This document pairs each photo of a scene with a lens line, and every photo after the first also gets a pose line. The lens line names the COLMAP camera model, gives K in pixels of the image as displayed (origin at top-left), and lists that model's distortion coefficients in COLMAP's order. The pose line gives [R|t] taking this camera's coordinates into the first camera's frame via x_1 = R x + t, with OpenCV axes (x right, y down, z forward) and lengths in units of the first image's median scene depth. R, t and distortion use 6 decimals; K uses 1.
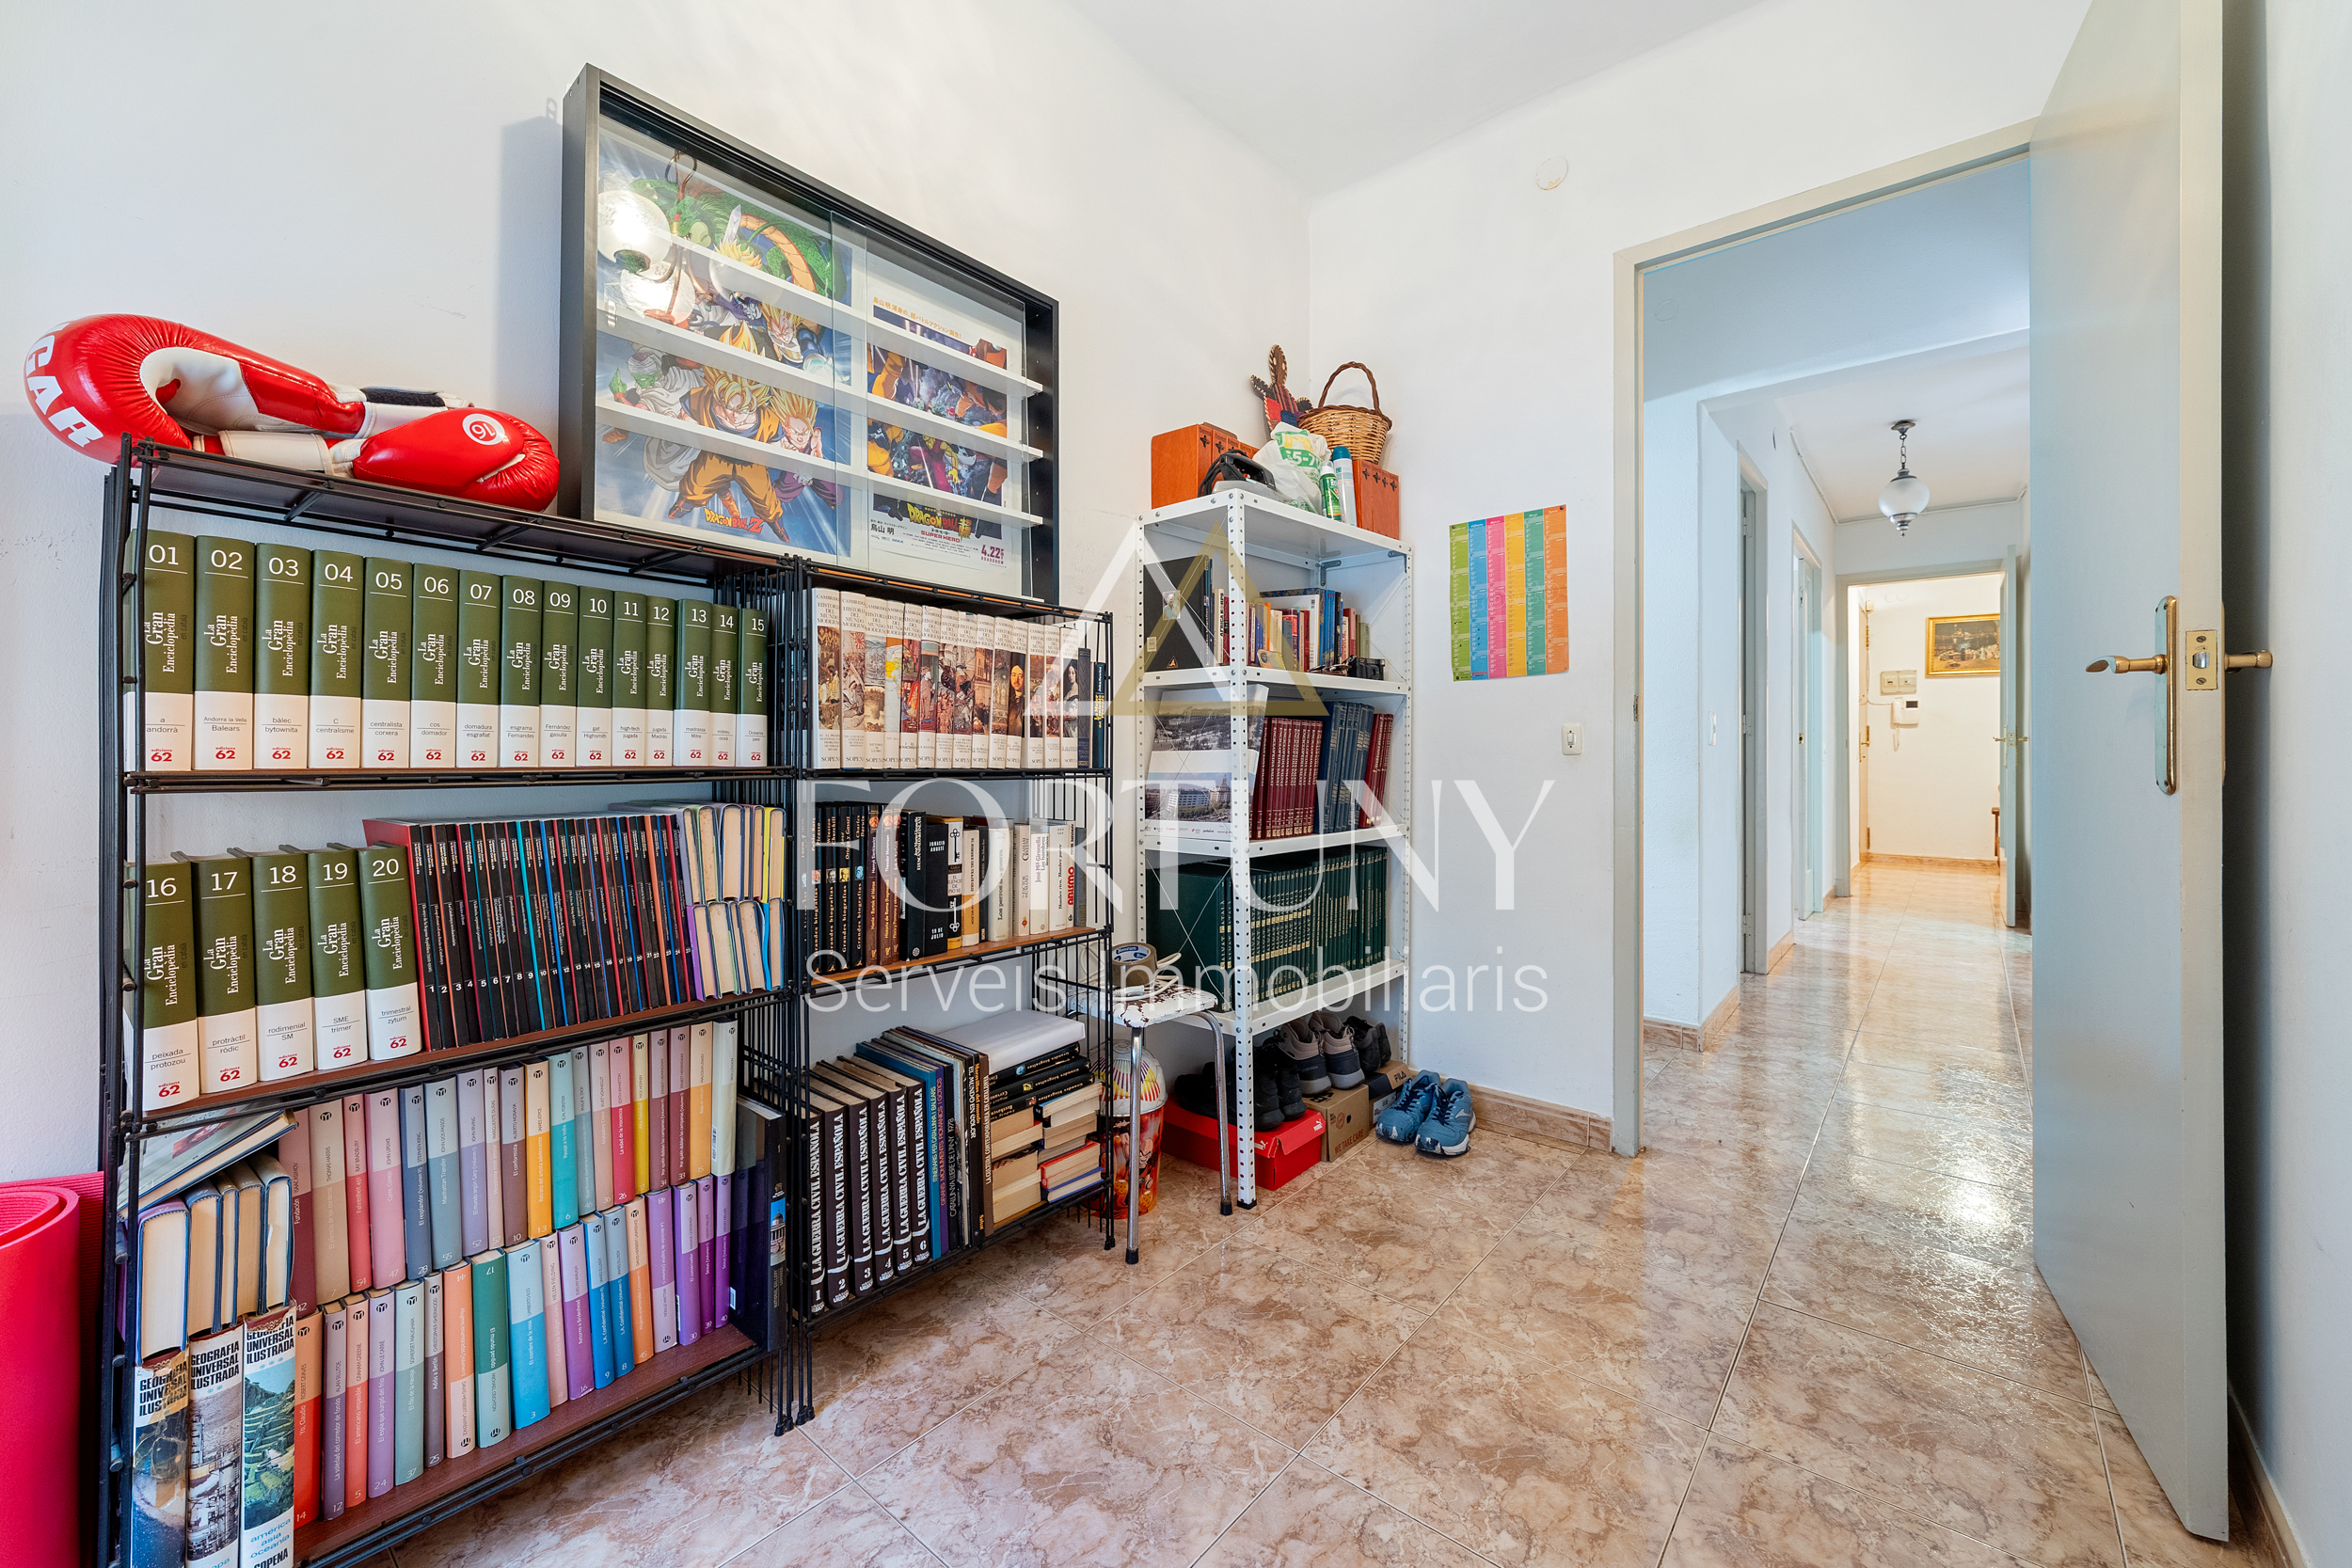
lens RADIAL K [[929.0, 0, 1191.1], [0, 929.0, 760.1], [0, 0, 1]] dist [-0.000181, 0.000701]
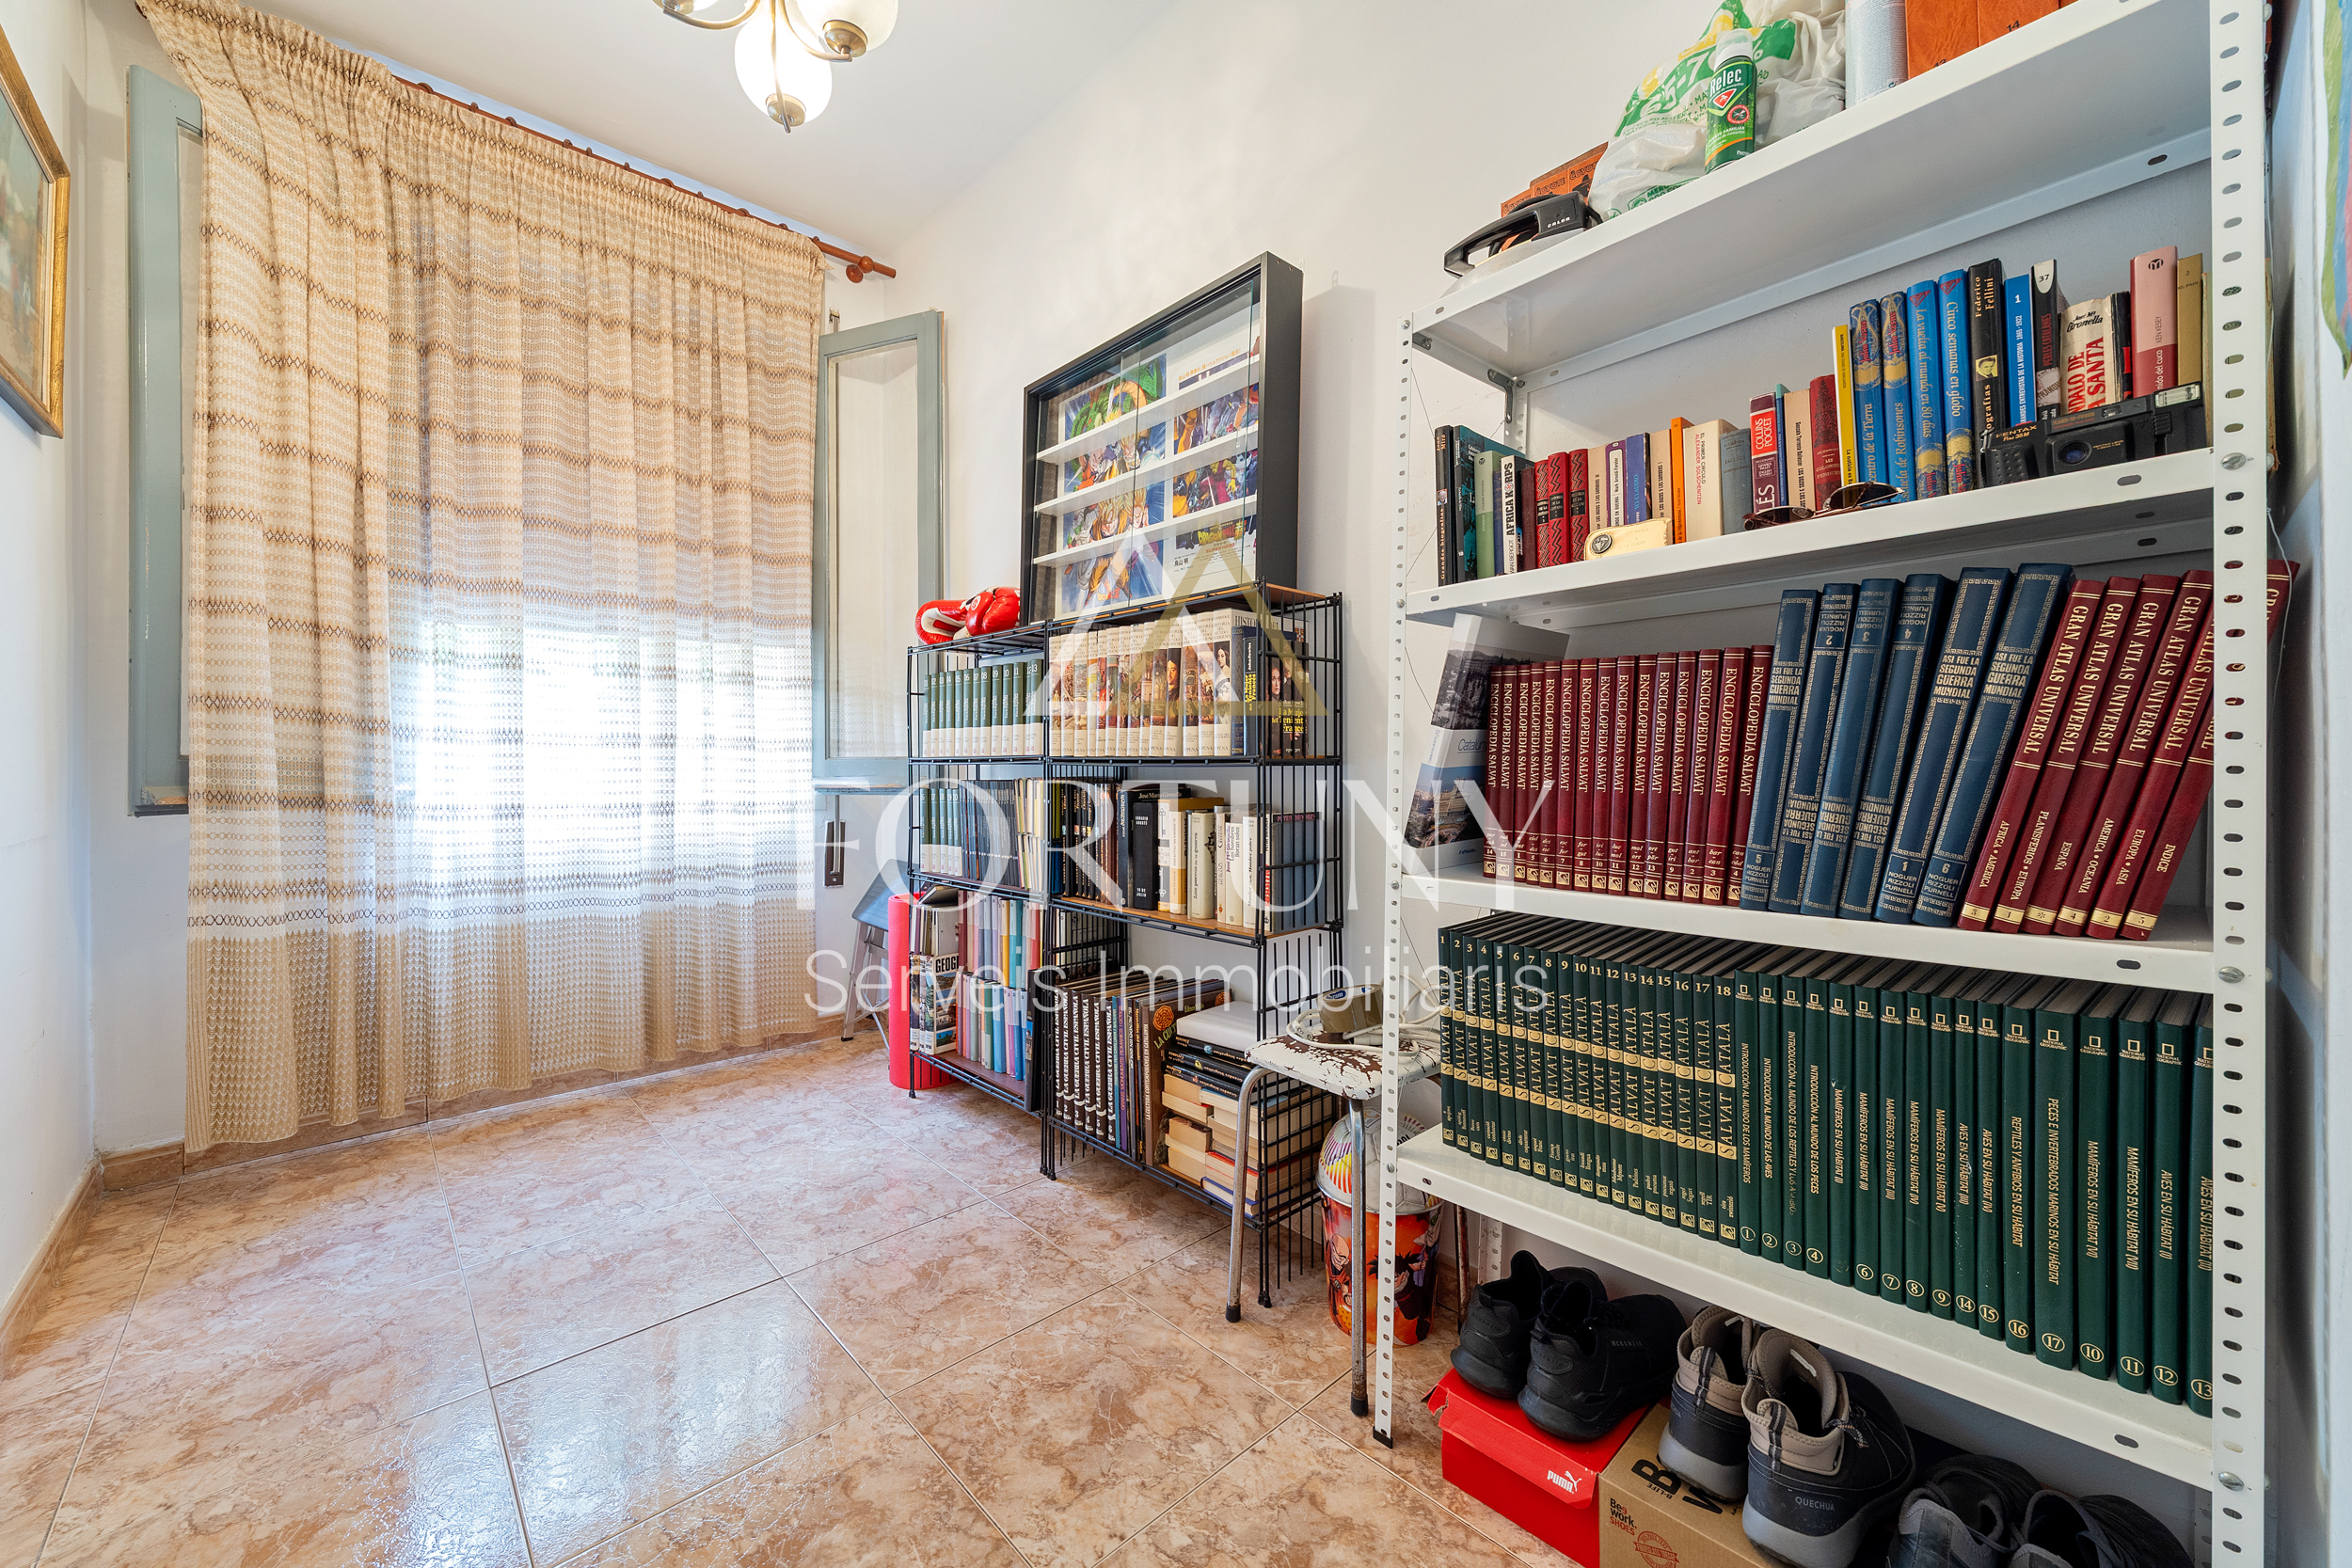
lens RADIAL K [[922.1, 0, 1180.8], [0, 922.1, 778.9], [0, 0, 1]] dist [0.007317, -0.000604]
pose [[-0.147023, 0.011719, -0.989064, 0.685603], [0.000558, 0.999931, 0.011765, 0.017677], [0.989133, 0.001178, -0.147019, 0.923957]]
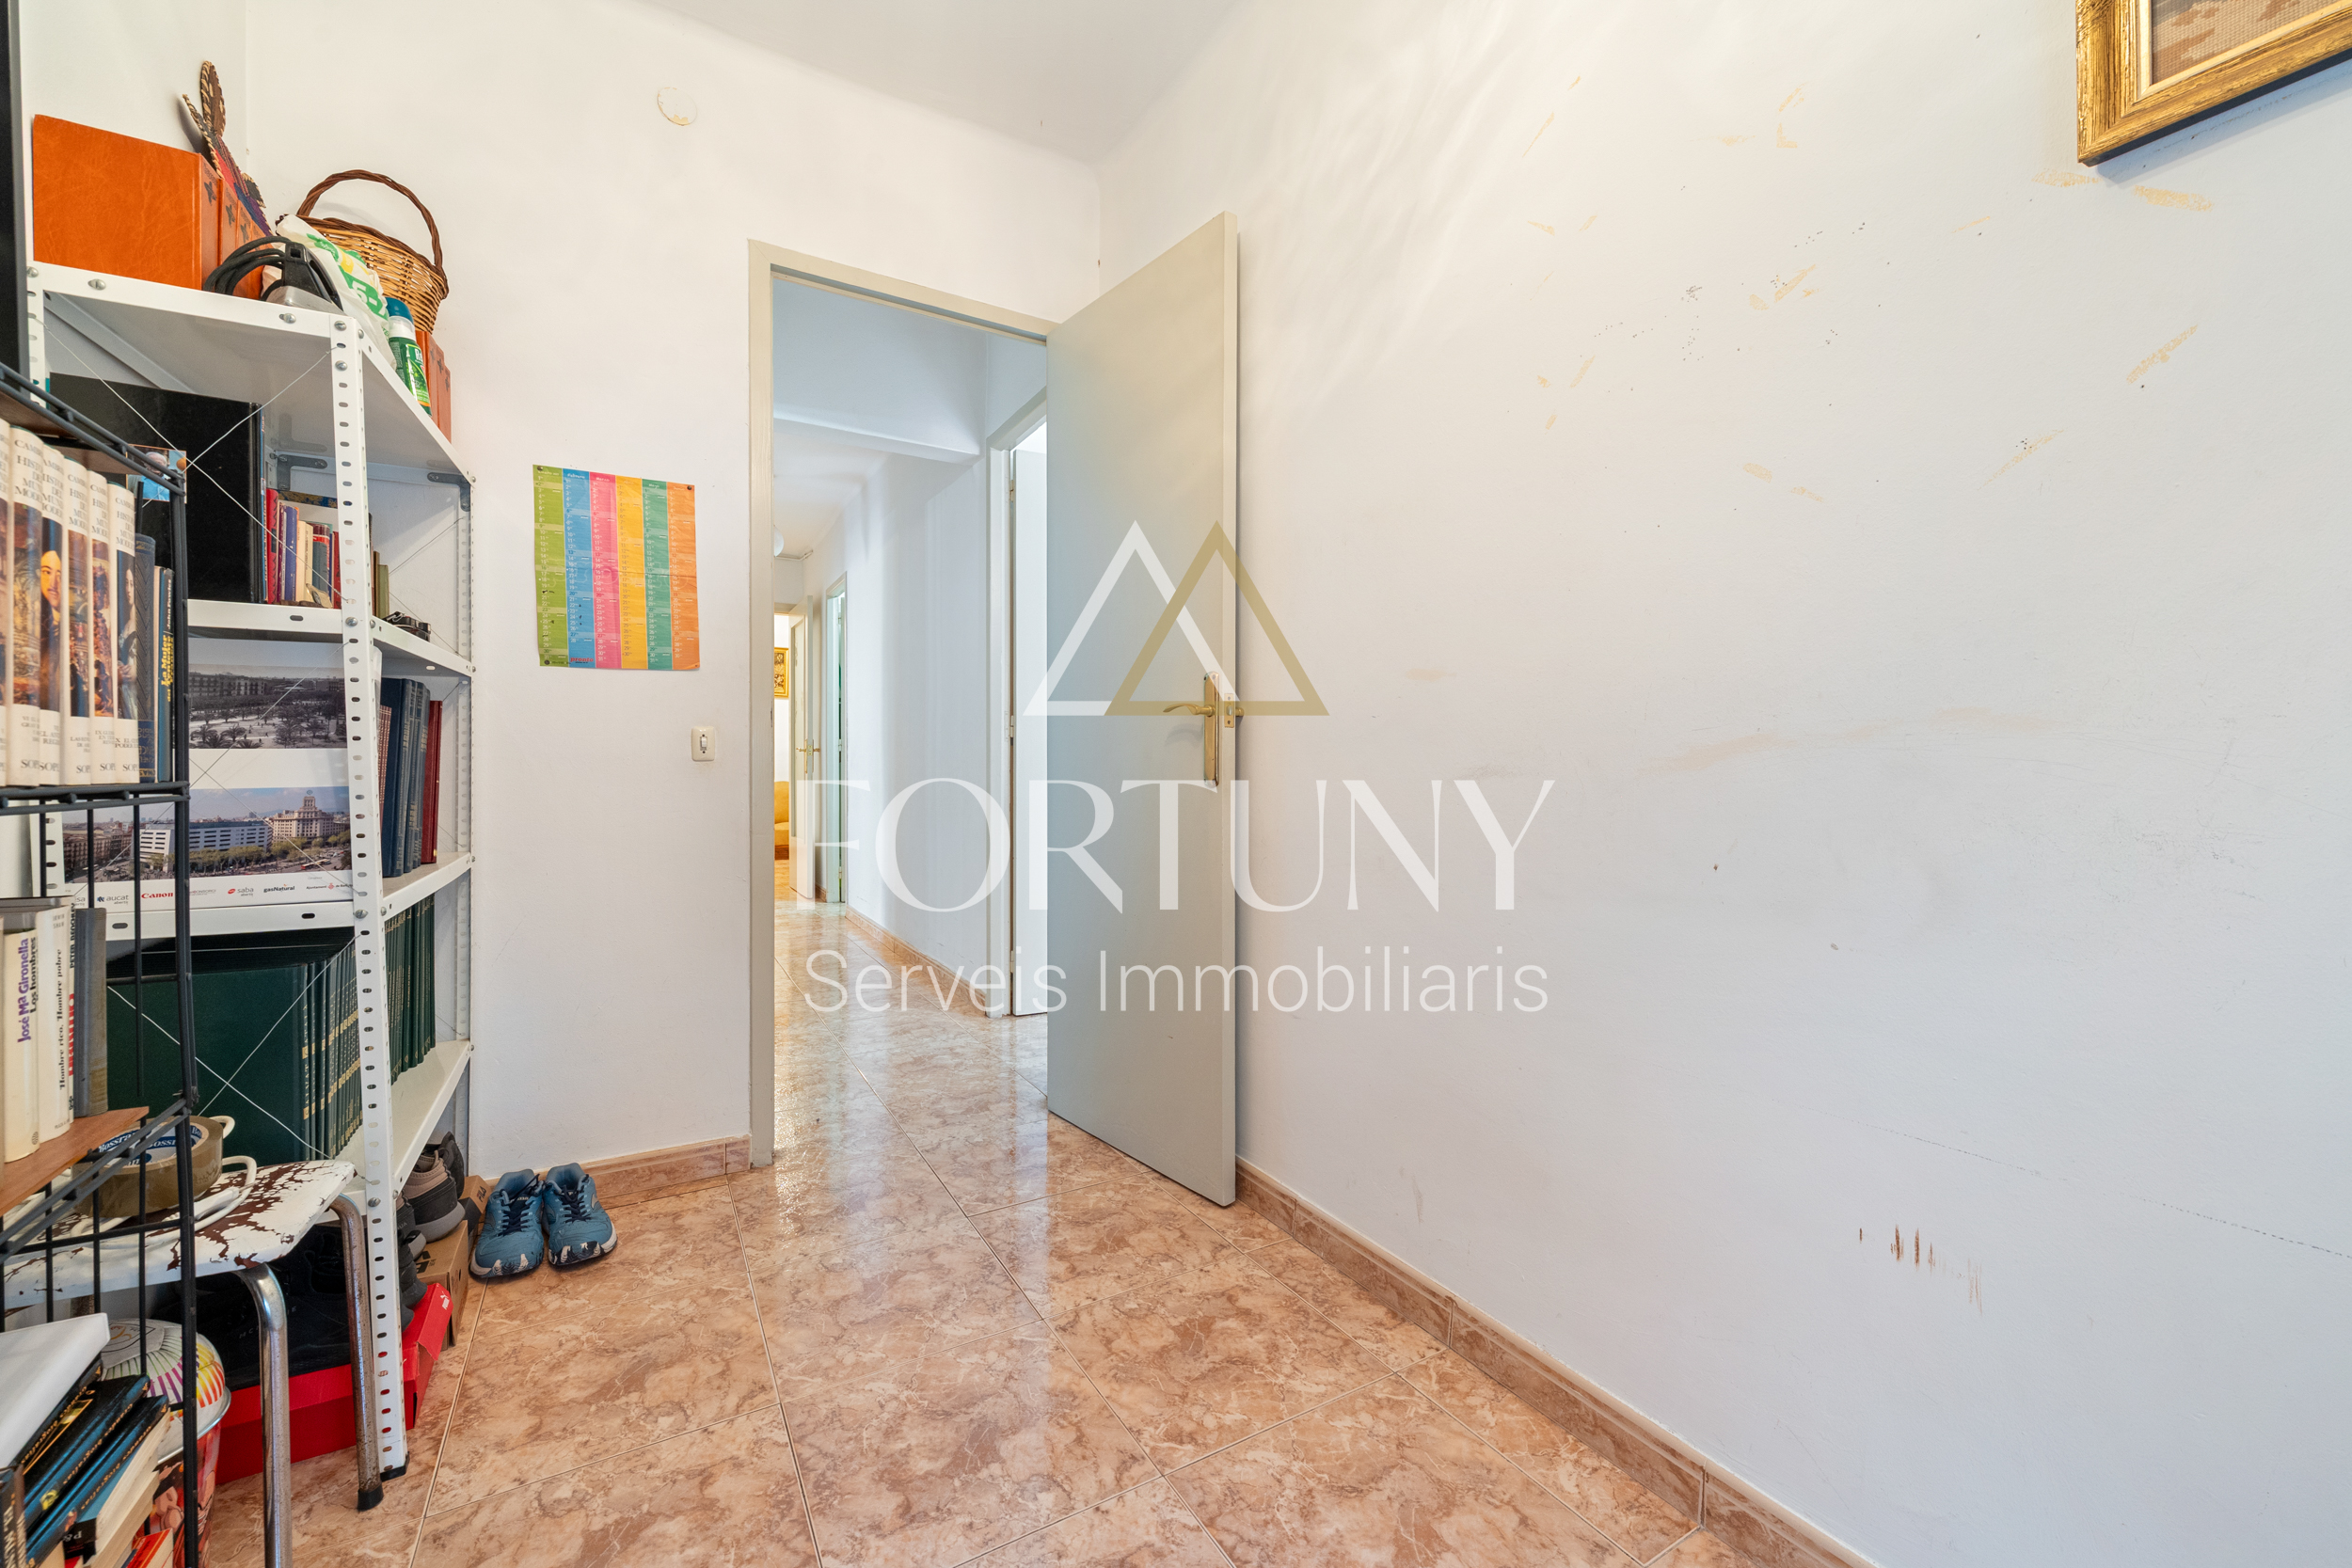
lens RADIAL K [[922.1, 0, 1180.8], [0, 922.1, 778.9], [0, 0, 1]] dist [0.007317, -0.000604]
pose [[0.344115, -0.011605, 0.938856, -0.331530], [-0.001781, 0.999914, 0.013012, -0.000207], [-0.938926, -0.006149, 0.344065, 0.274513]]
